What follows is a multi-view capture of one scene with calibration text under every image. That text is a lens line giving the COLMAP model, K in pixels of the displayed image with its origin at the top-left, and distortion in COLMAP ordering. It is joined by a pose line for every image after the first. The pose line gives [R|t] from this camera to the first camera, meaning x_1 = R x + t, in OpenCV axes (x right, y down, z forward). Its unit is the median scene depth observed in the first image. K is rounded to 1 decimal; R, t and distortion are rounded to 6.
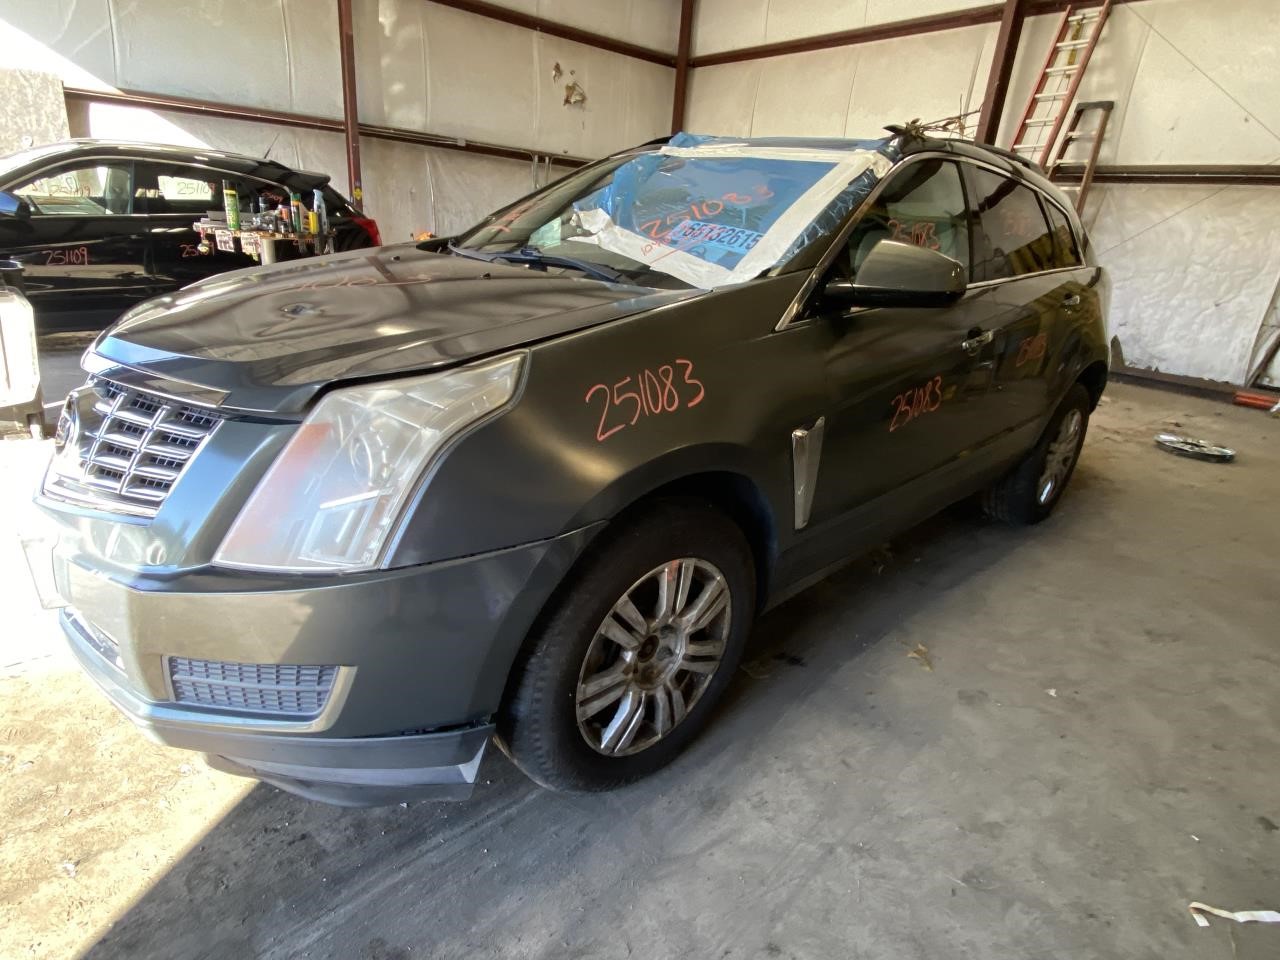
lens RADIAL K [[688.3, 0, 640.0], [0, 688.3, 480.0], [0, 0, 1]] dist [0.018575, -0.020105]
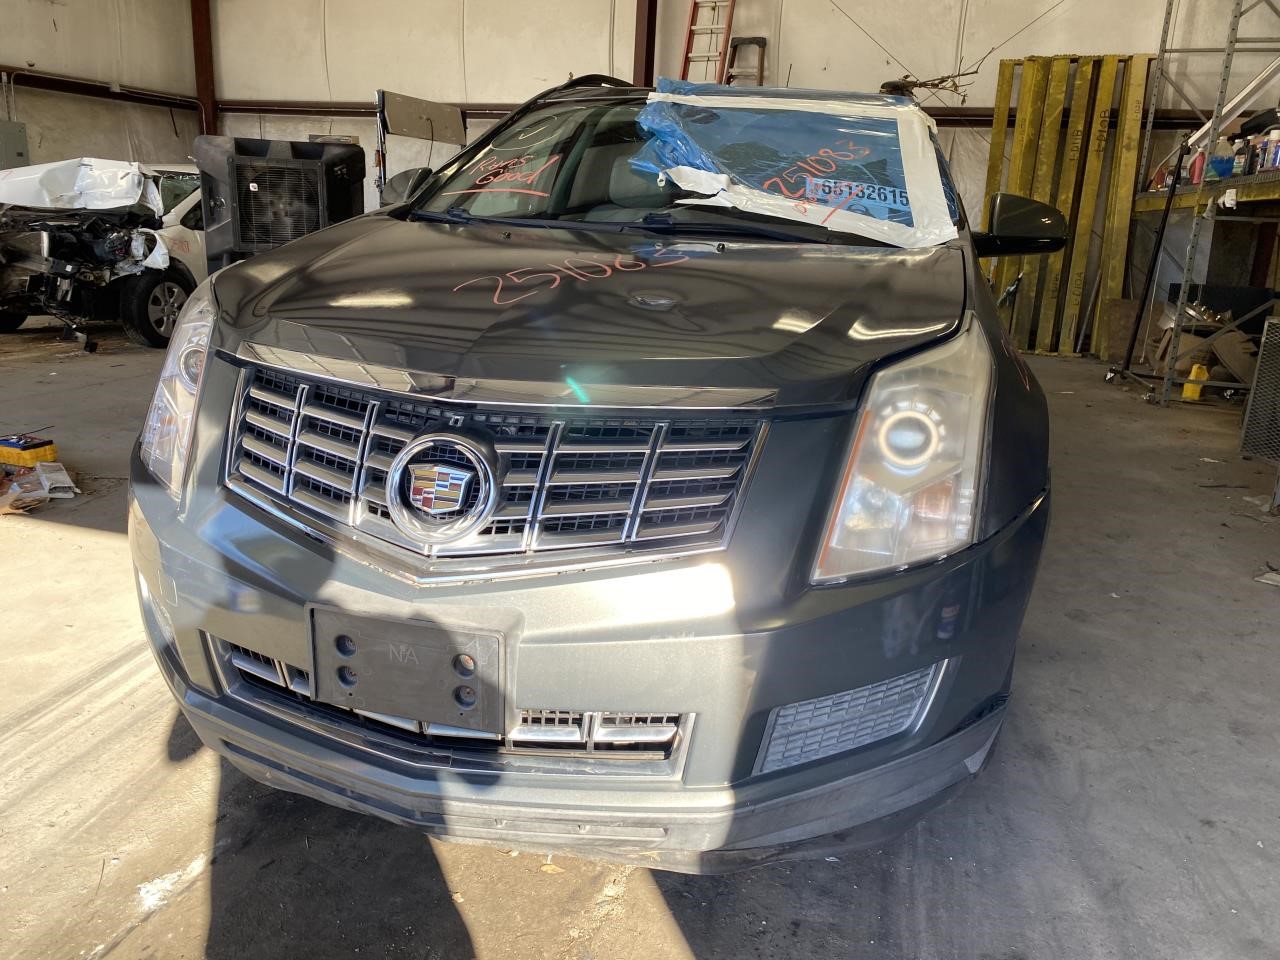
lens RADIAL K [[967.4, 0, 645.9], [0, 967.4, 478.6], [0, 0, 1]] dist [0.007594, -0.005134]
pose [[0.842111, -0.178433, 0.508932, -0.353384], [0.201583, 0.979422, 0.009835, -0.016354], [-0.500214, 0.094310, 0.860751, 0.015071]]
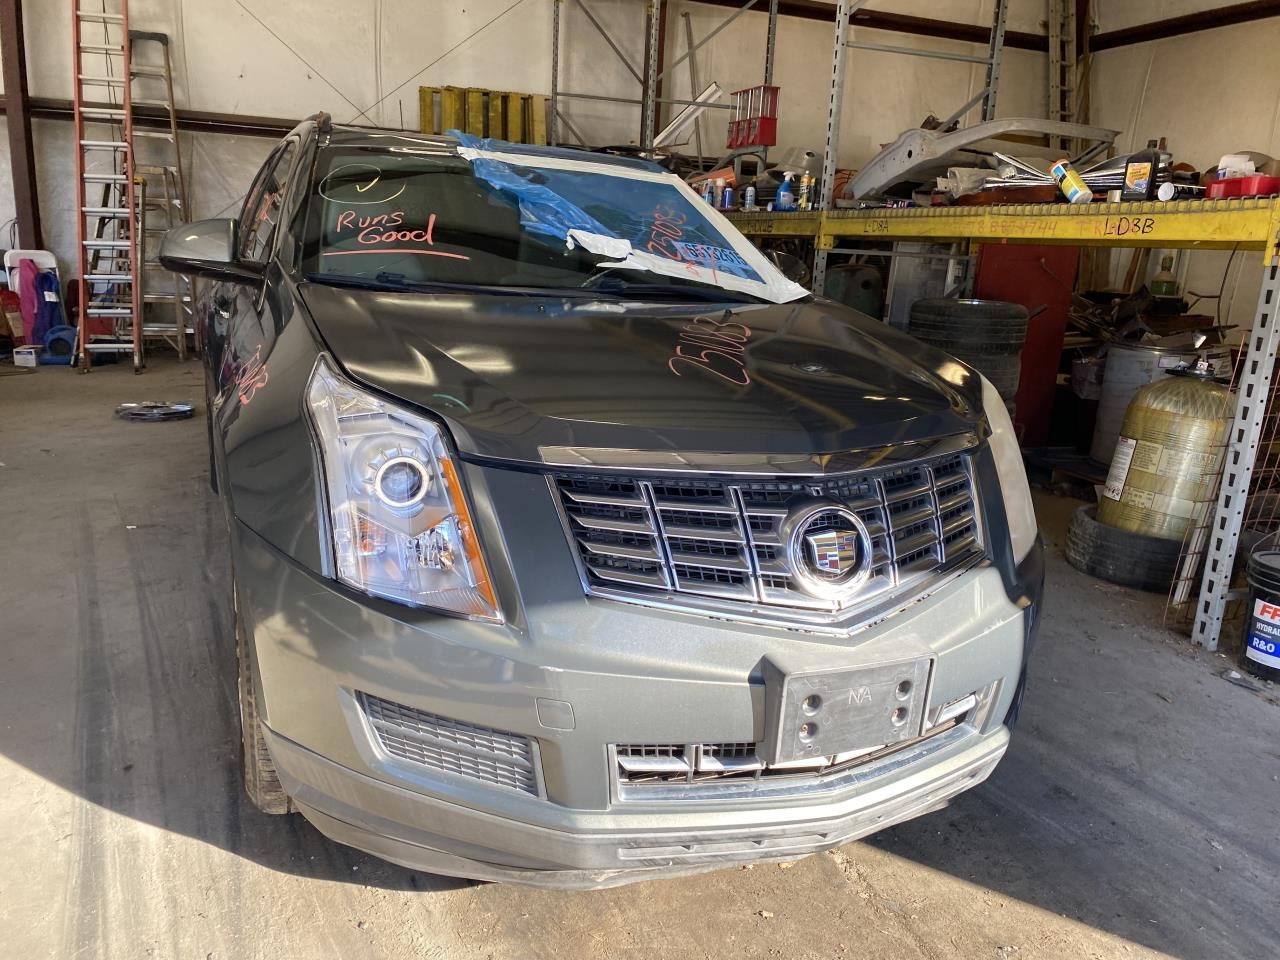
lens RADIAL K [[967.4, 0, 645.9], [0, 967.4, 478.6], [0, 0, 1]] dist [0.007594, -0.005134]
pose [[0.325061, -0.275159, 0.904778, -0.585745], [0.298458, 0.937689, 0.177940, -0.129844], [-0.897362, 0.212197, 0.386930, 0.225003]]
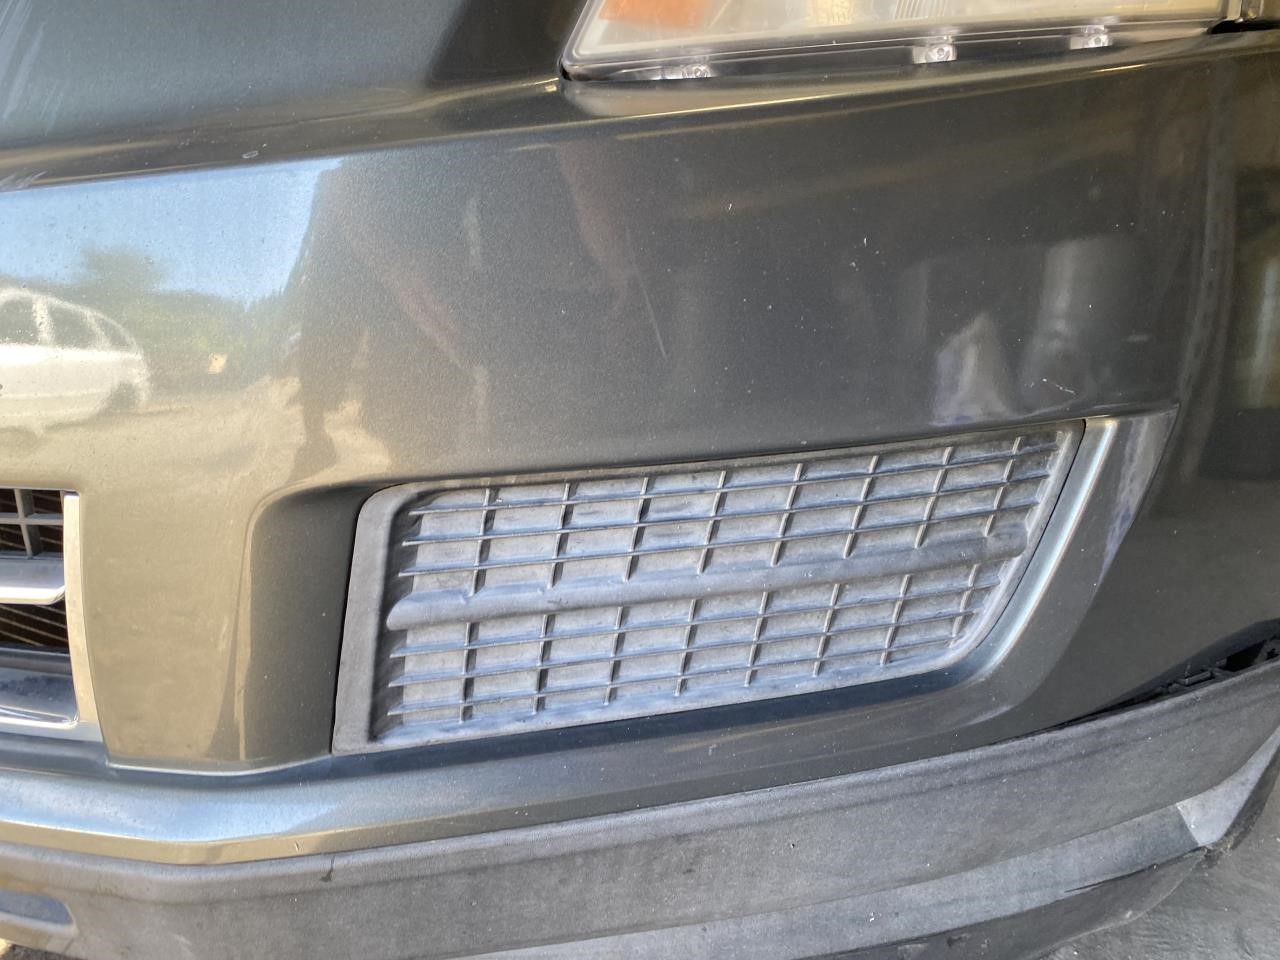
lens RADIAL K [[987.6, 0, 635.2], [0, 987.6, 479.6], [0, 0, 1]] dist [0.008352, 0.002708]
pose [[0.937694, -0.127935, 0.323052, -0.184245], [0.151507, 0.987251, -0.048797, 0.071069], [-0.312691, 0.094701, 0.945122, 0.178753]]
